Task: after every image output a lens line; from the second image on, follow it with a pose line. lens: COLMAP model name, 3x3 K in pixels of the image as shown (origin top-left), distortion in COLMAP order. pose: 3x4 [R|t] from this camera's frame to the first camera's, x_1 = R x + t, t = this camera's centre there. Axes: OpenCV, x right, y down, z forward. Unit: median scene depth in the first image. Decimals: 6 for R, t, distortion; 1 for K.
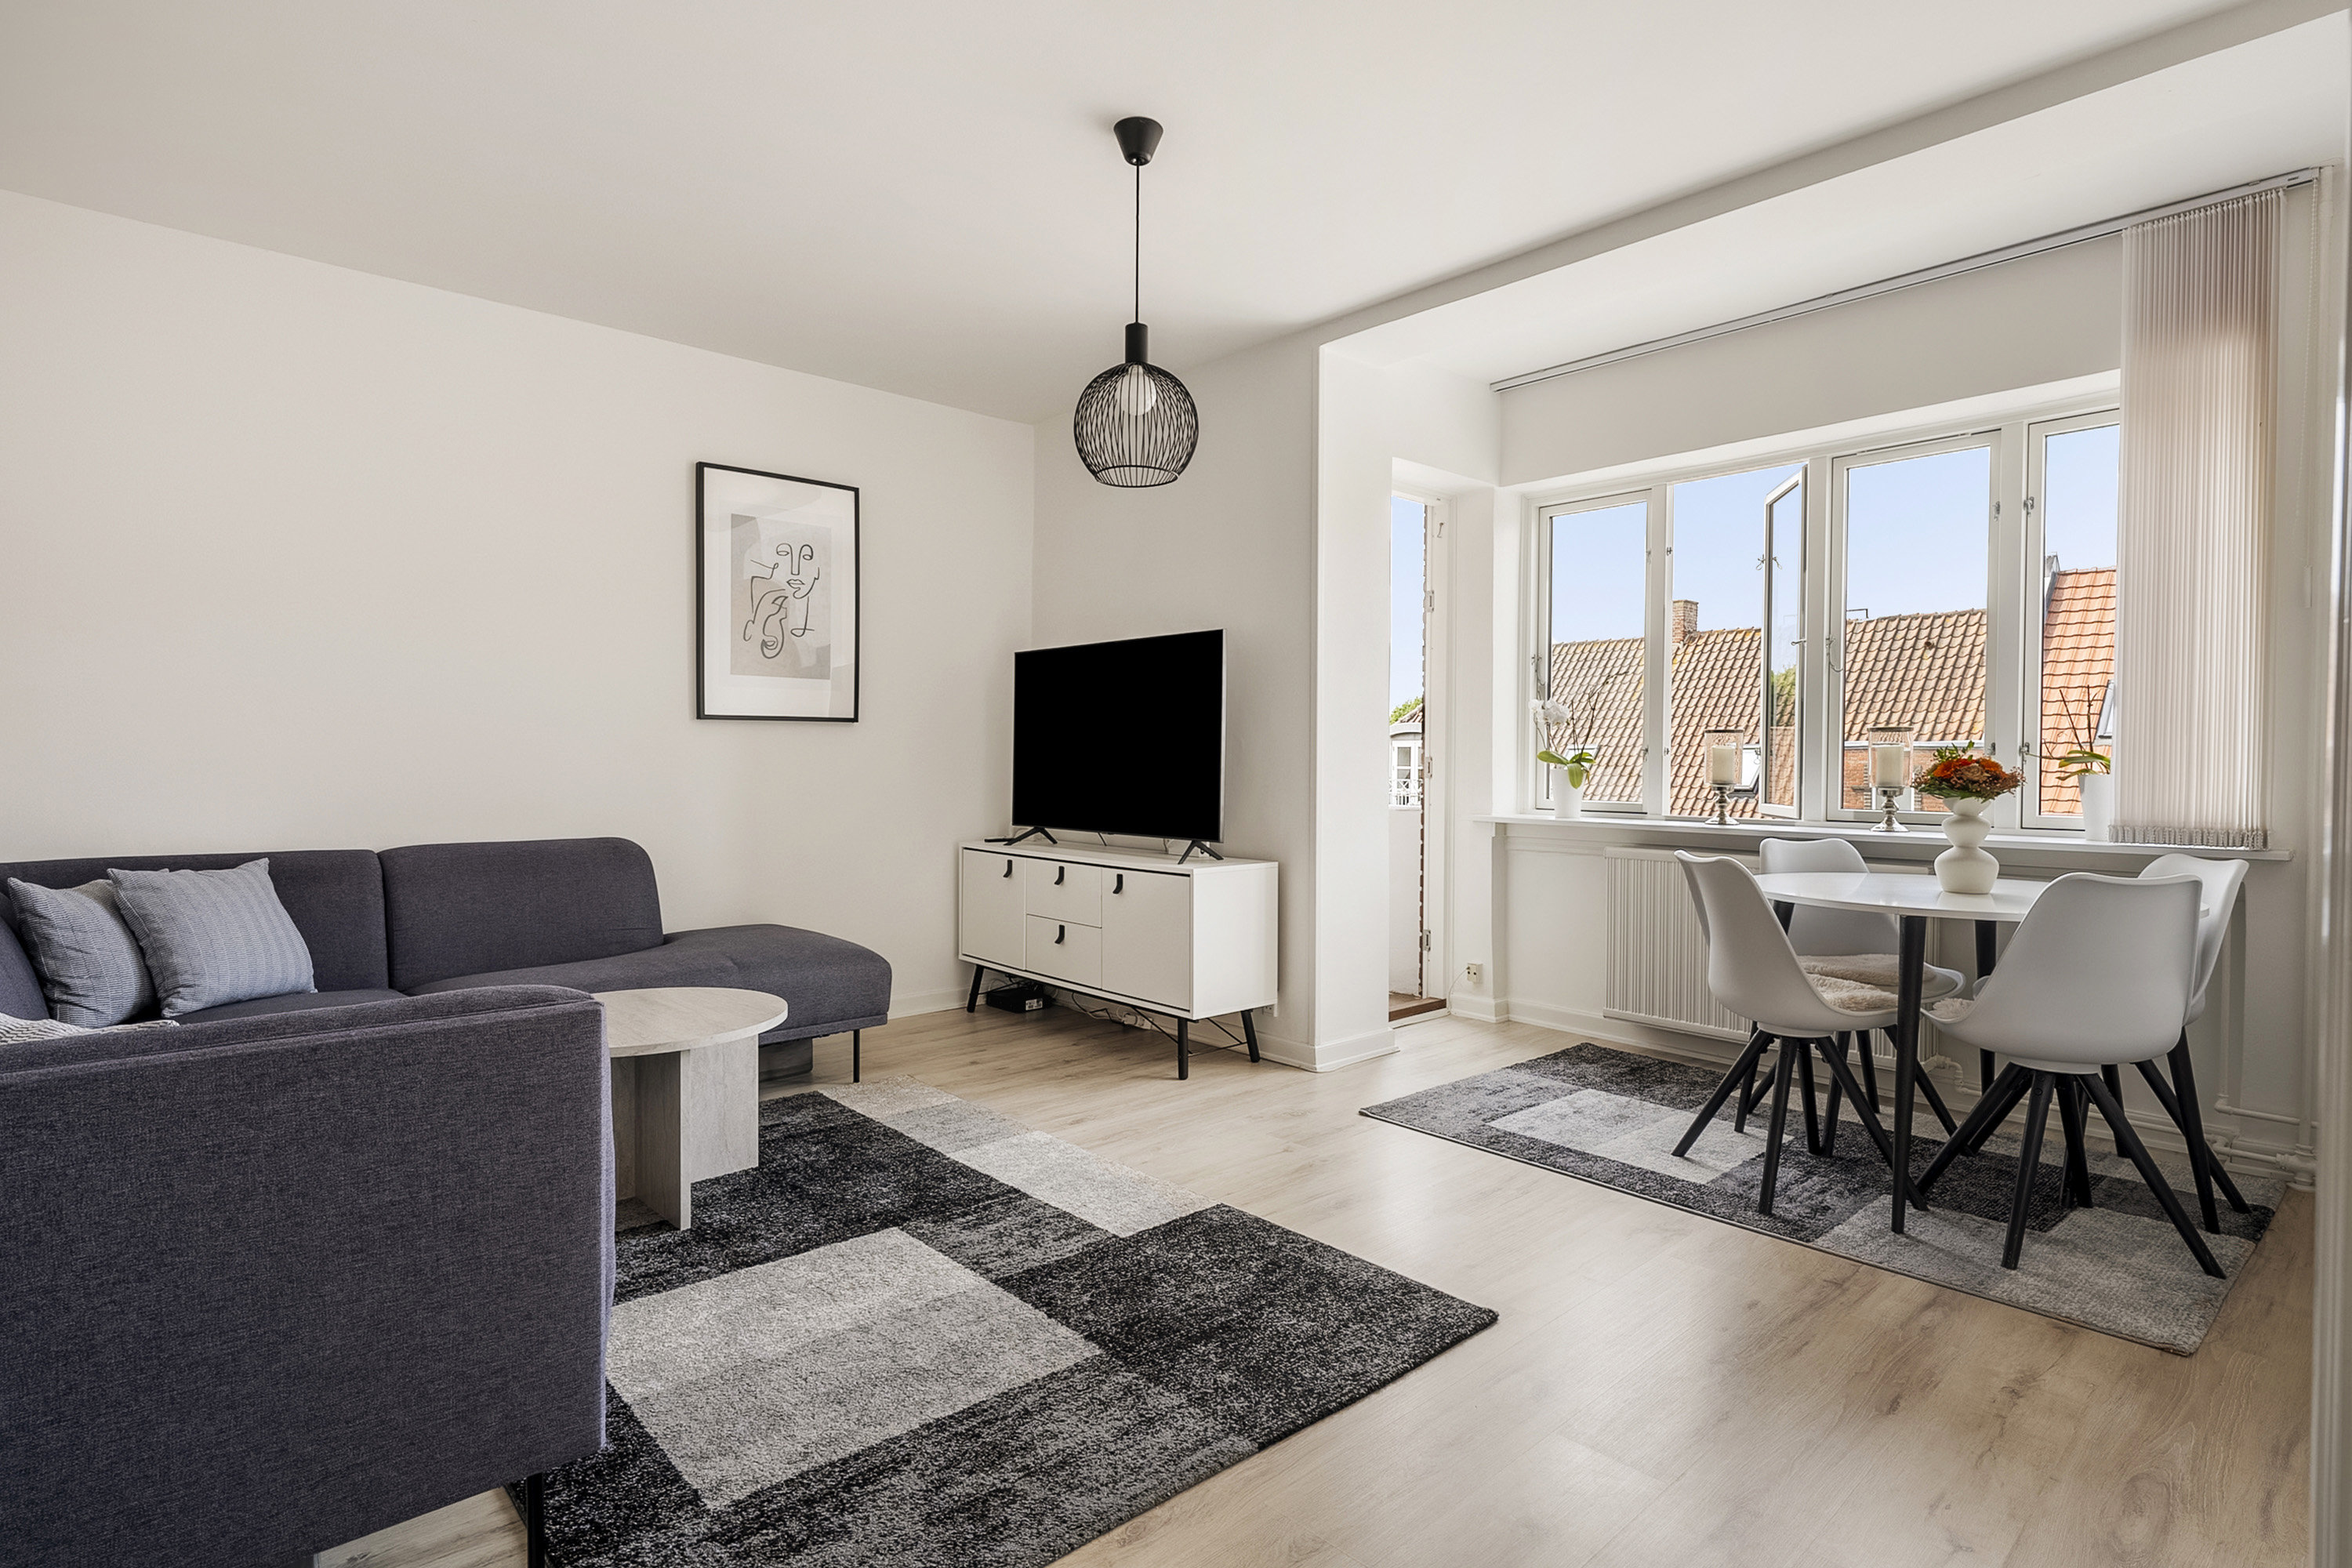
lens RADIAL K [[1196.1, 0, 1167.2], [0, 1196.1, 786.9], [0, 0, 1]] dist [0.004560, 0.000433]
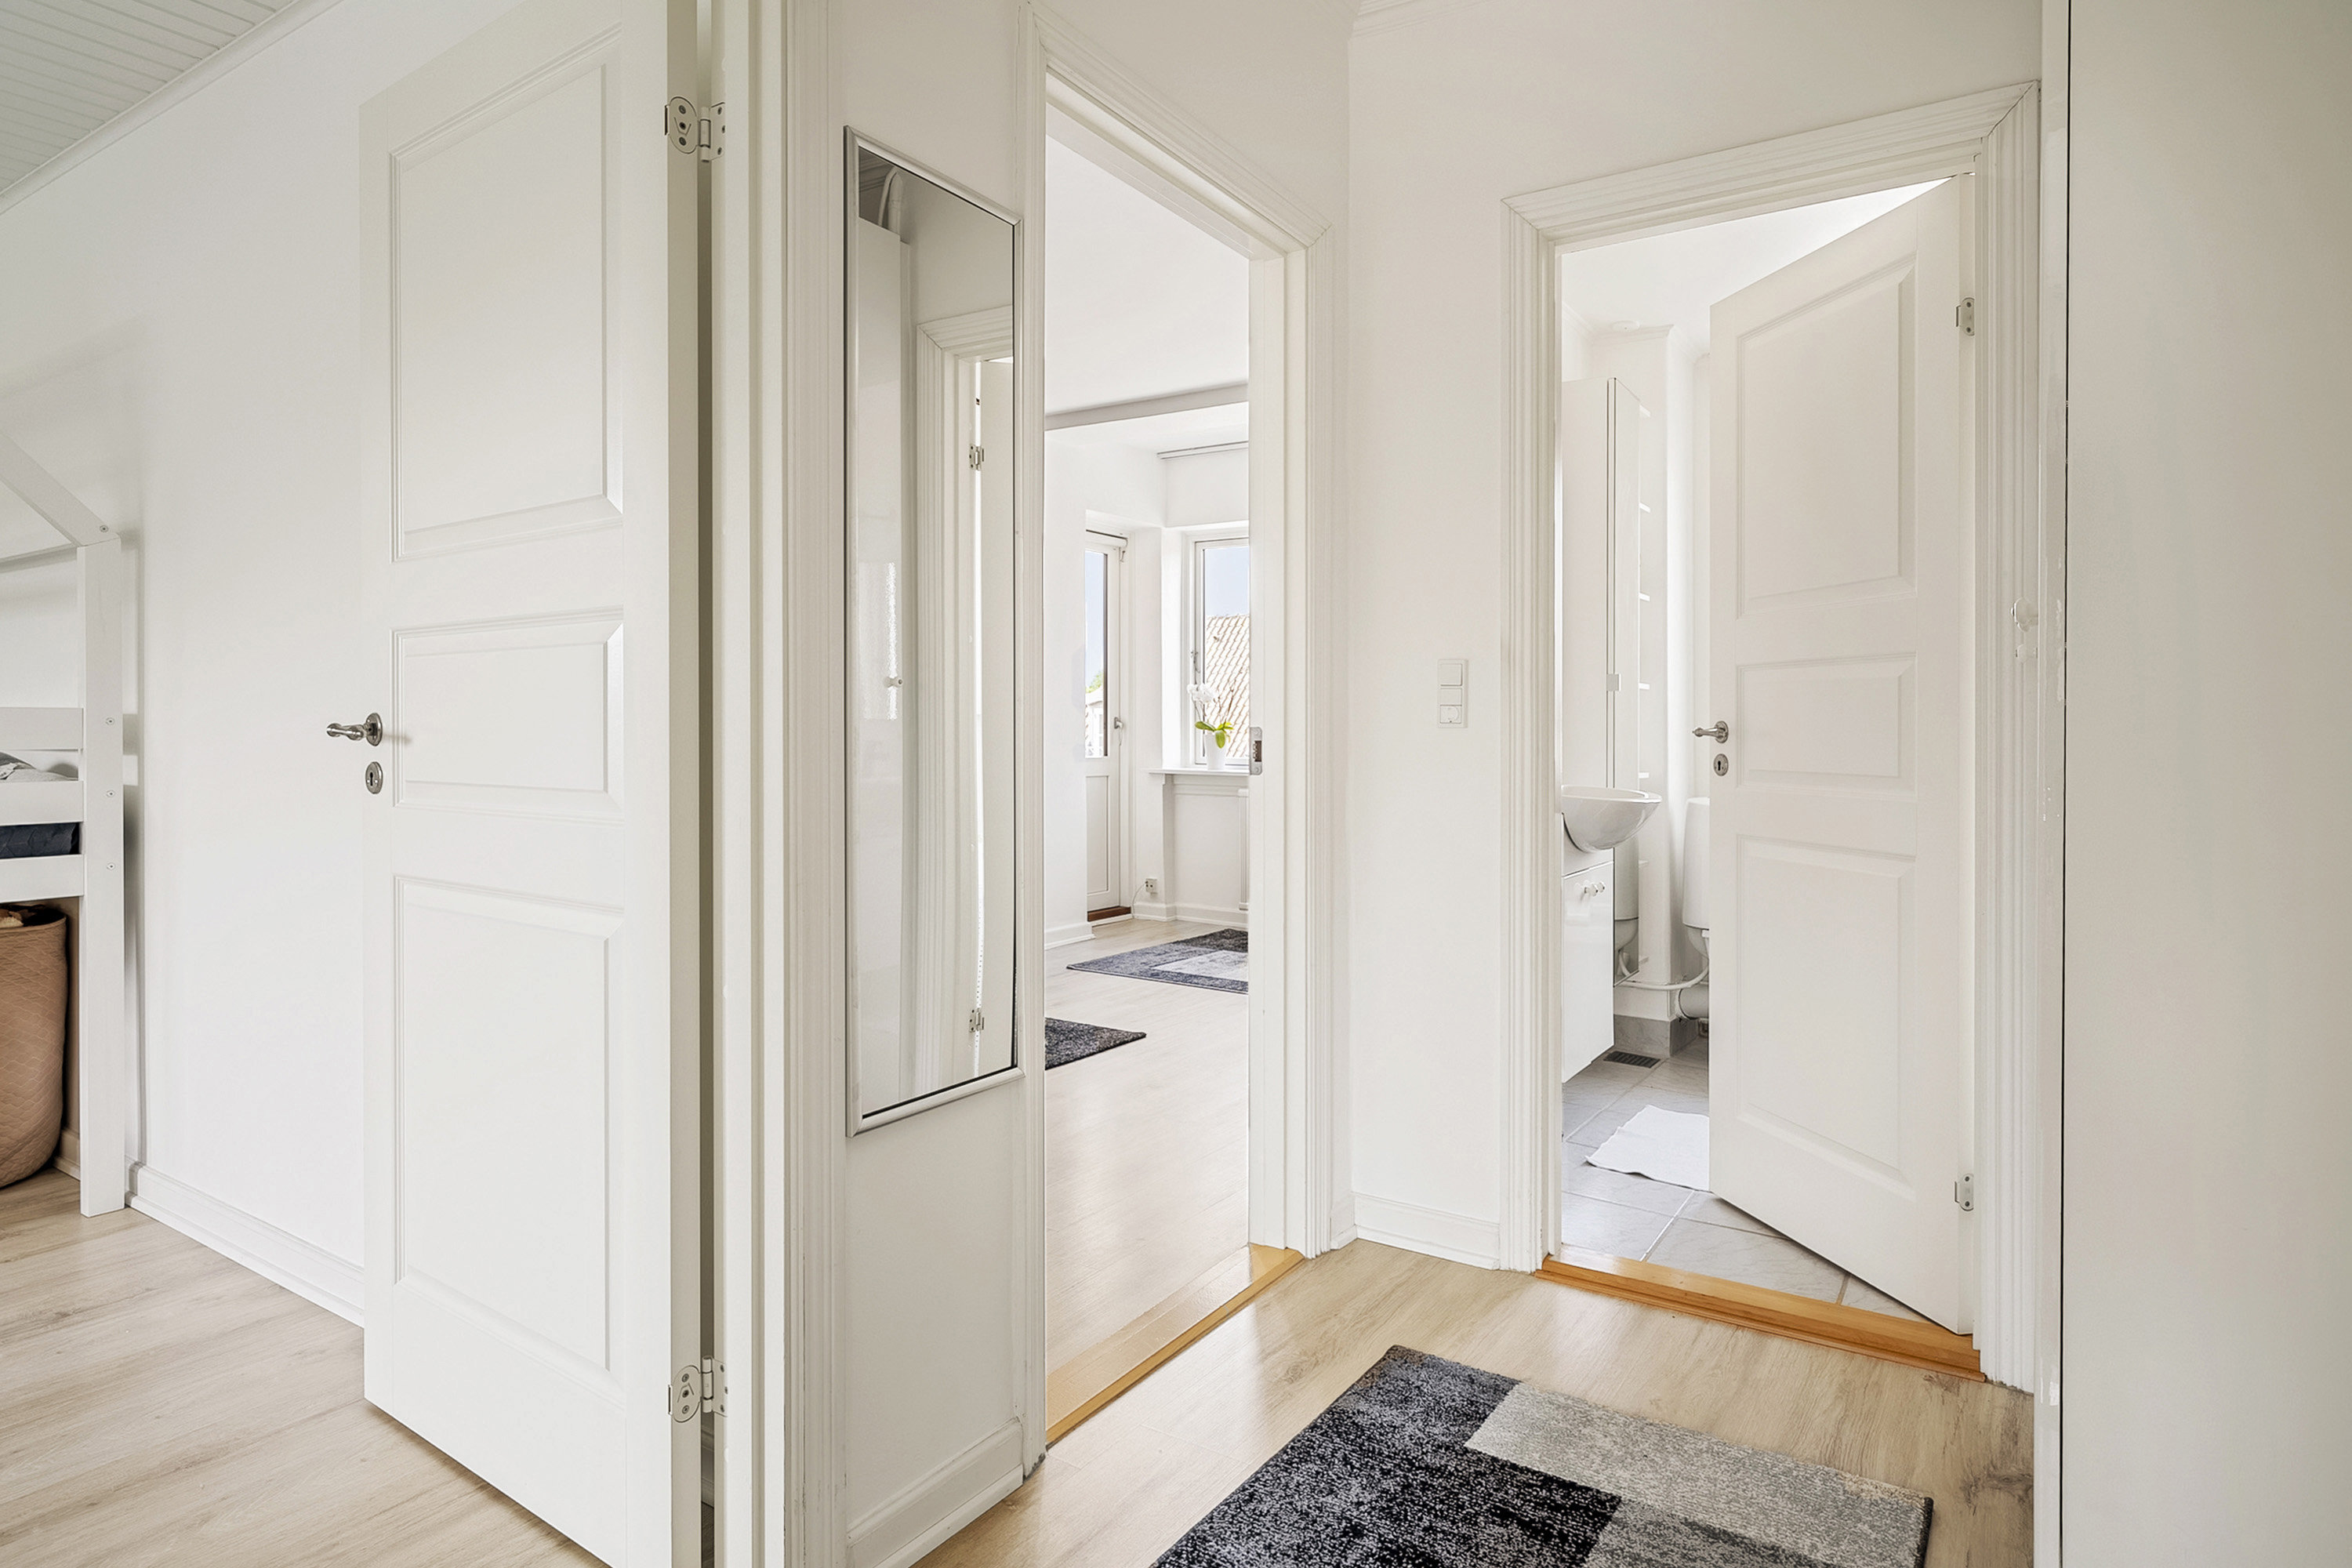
lens RADIAL K [[1293.9, 0, 1184.8], [0, 1293.9, 759.9], [0, 0, 1]] dist [0.000655, 0.000002]
pose [[0.968332, -0.006338, 0.249585, -0.019229], [0.007949, 0.999954, -0.005446, 0.005994], [-0.249539, 0.007257, 0.968338, -0.117028]]
